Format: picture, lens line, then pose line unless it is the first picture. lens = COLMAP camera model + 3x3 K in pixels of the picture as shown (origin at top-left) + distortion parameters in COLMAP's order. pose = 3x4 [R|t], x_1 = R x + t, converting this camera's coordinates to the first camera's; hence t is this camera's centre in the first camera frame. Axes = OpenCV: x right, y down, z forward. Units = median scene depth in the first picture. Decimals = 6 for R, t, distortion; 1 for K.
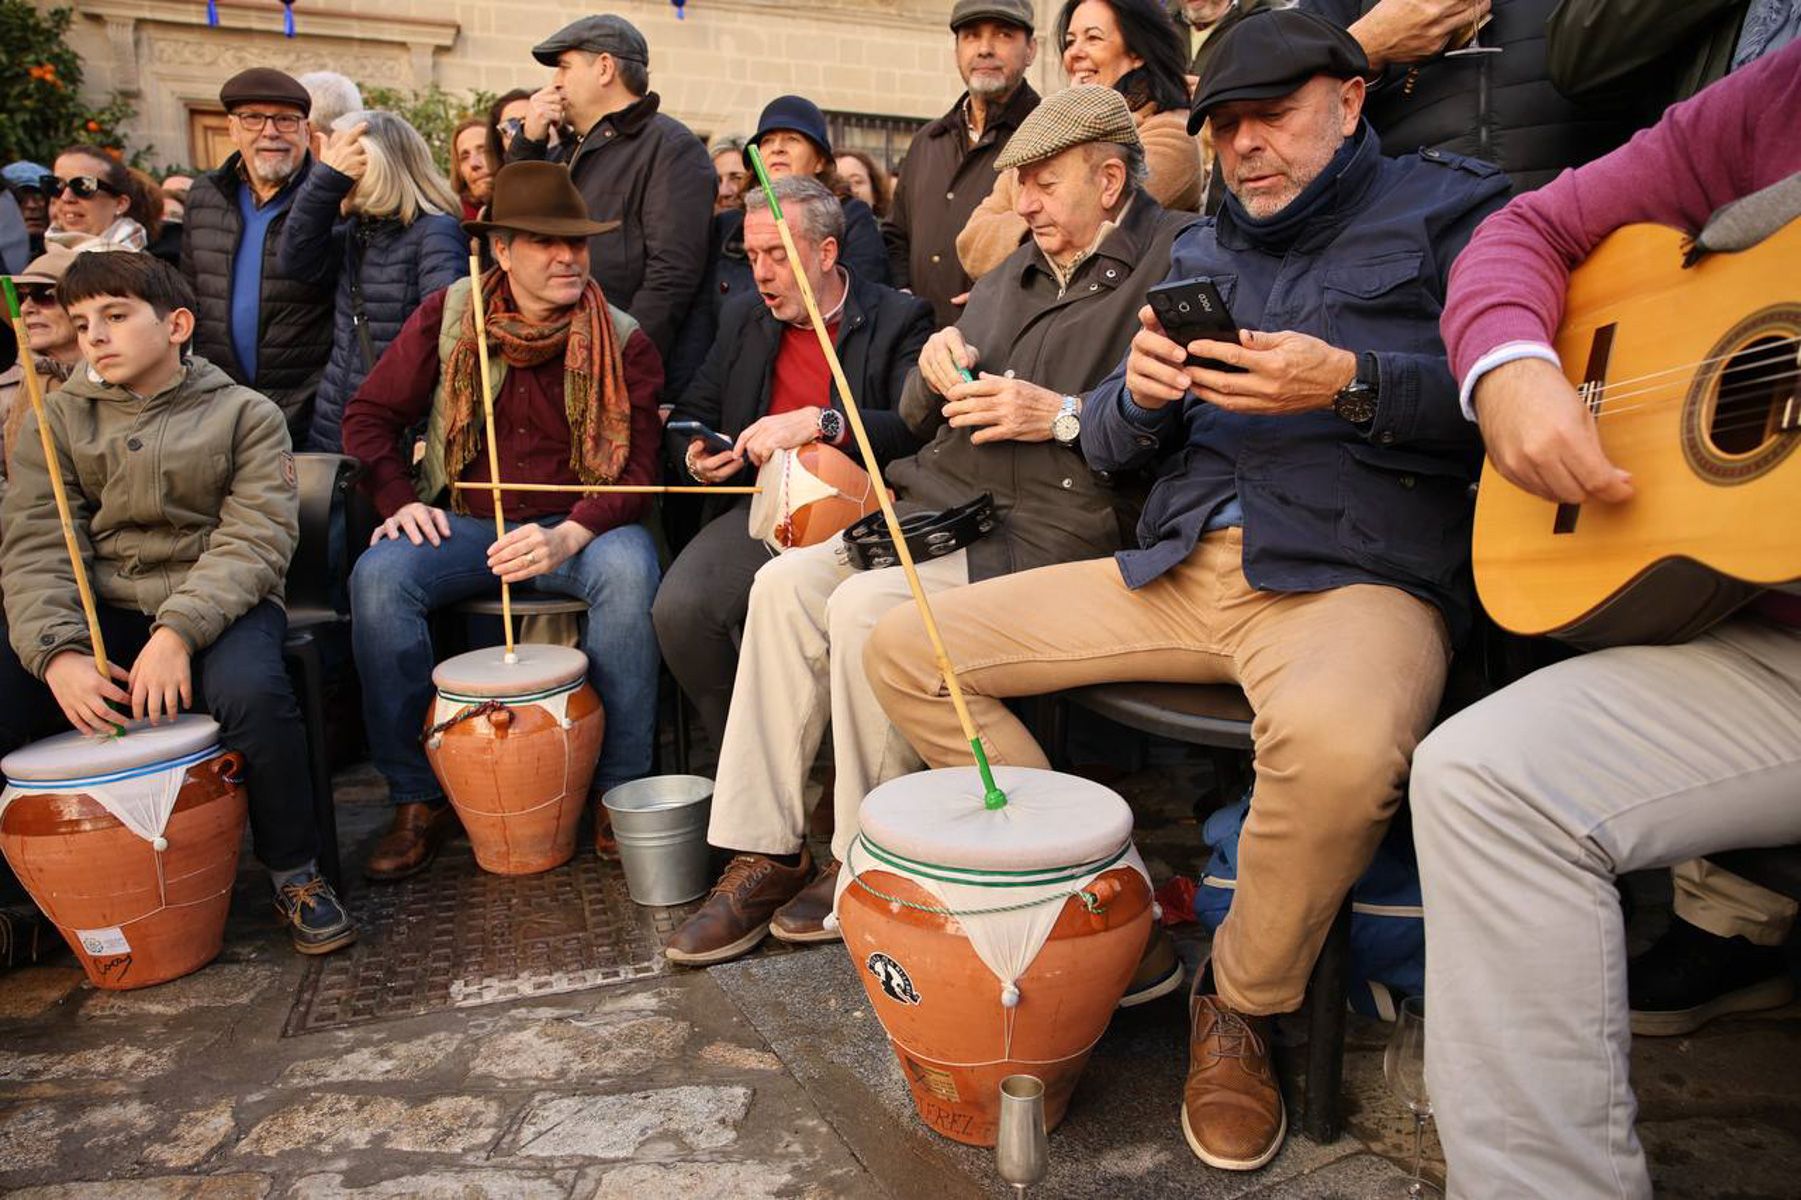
lens RADIAL K [[1252.8, 0, 894.1], [0, 1252.8, 589.4], [0, 0, 1]] dist [-0.106332, 0.100074]
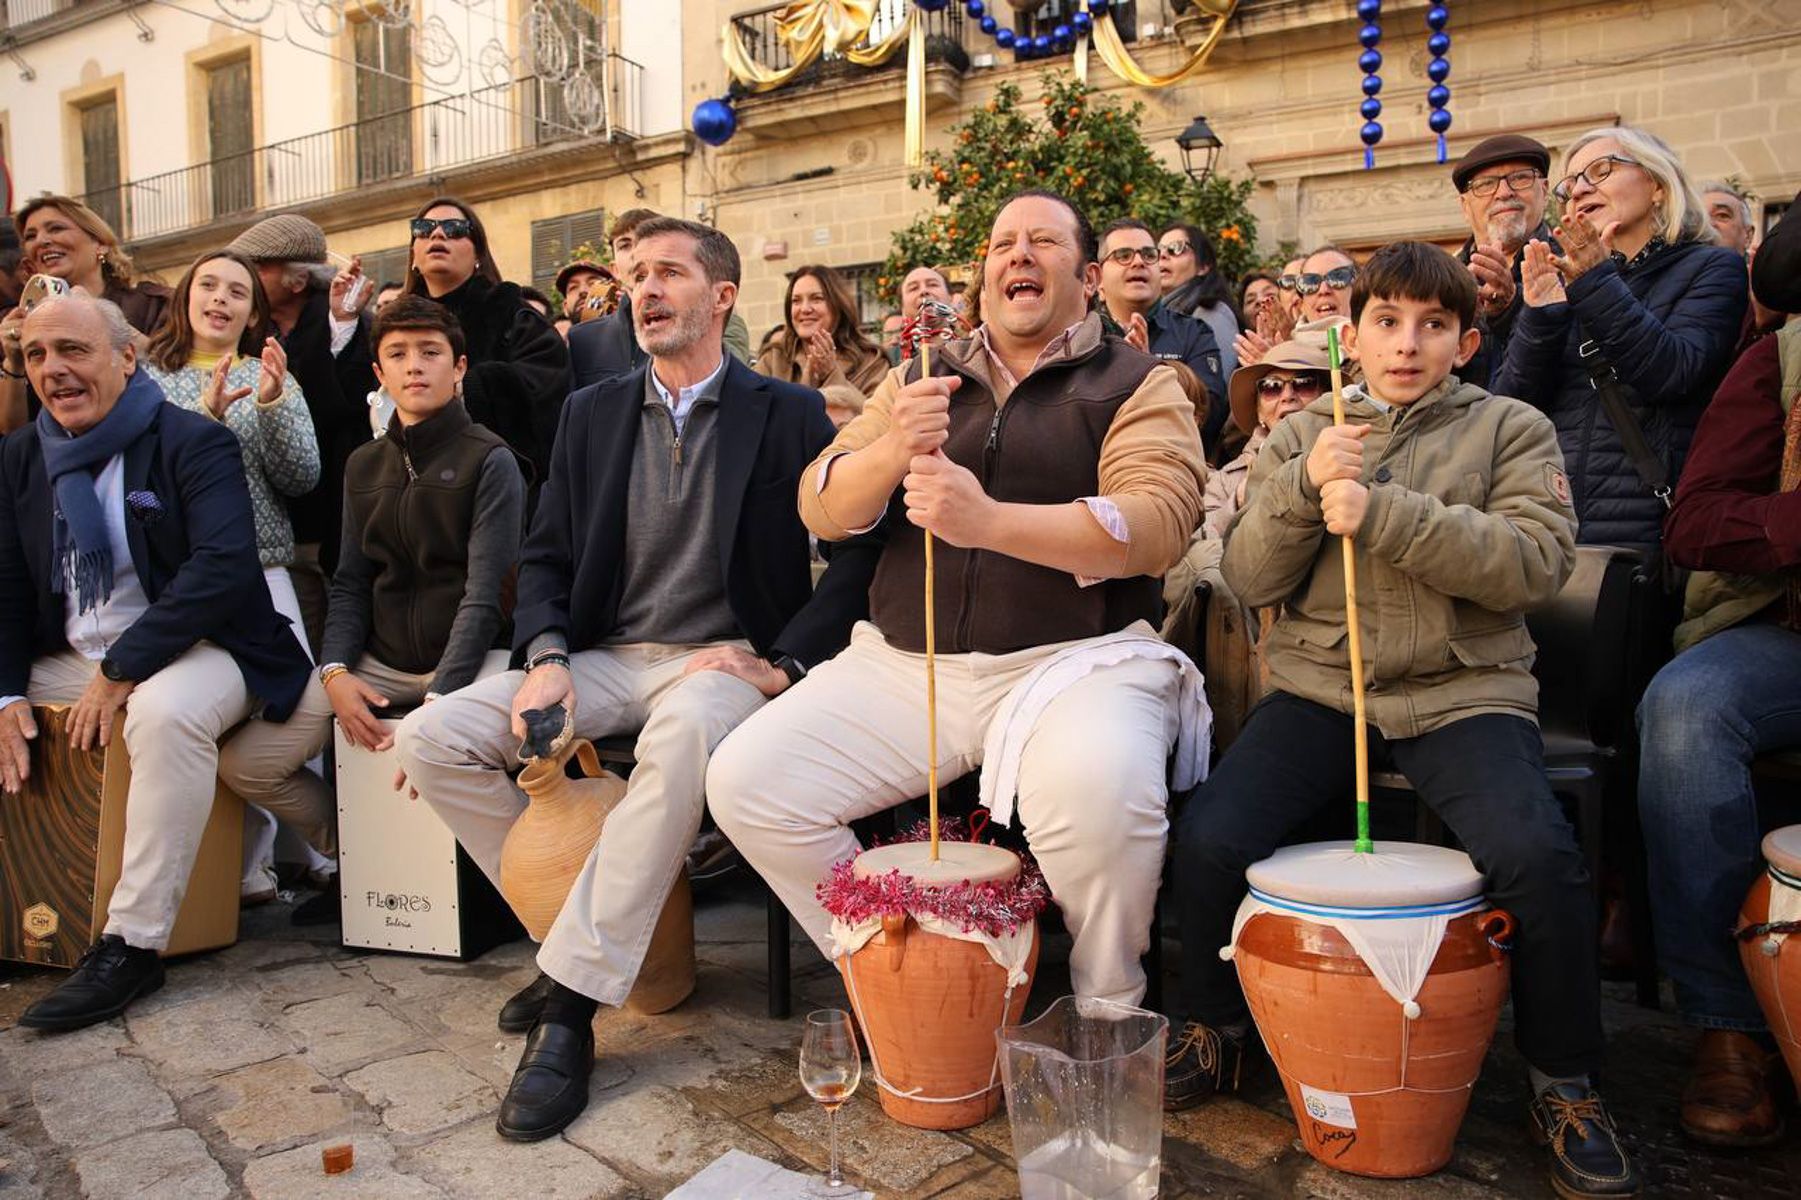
lens RADIAL K [[1252.8, 0, 894.1], [0, 1252.8, 589.4], [0, 0, 1]] dist [-0.106332, 0.100074]
pose [[0.671360, 0.033807, -0.740360, -0.139696], [-0.108111, 0.992741, -0.052704, 0.009251], [0.733204, 0.115424, 0.670141, 0.106628]]
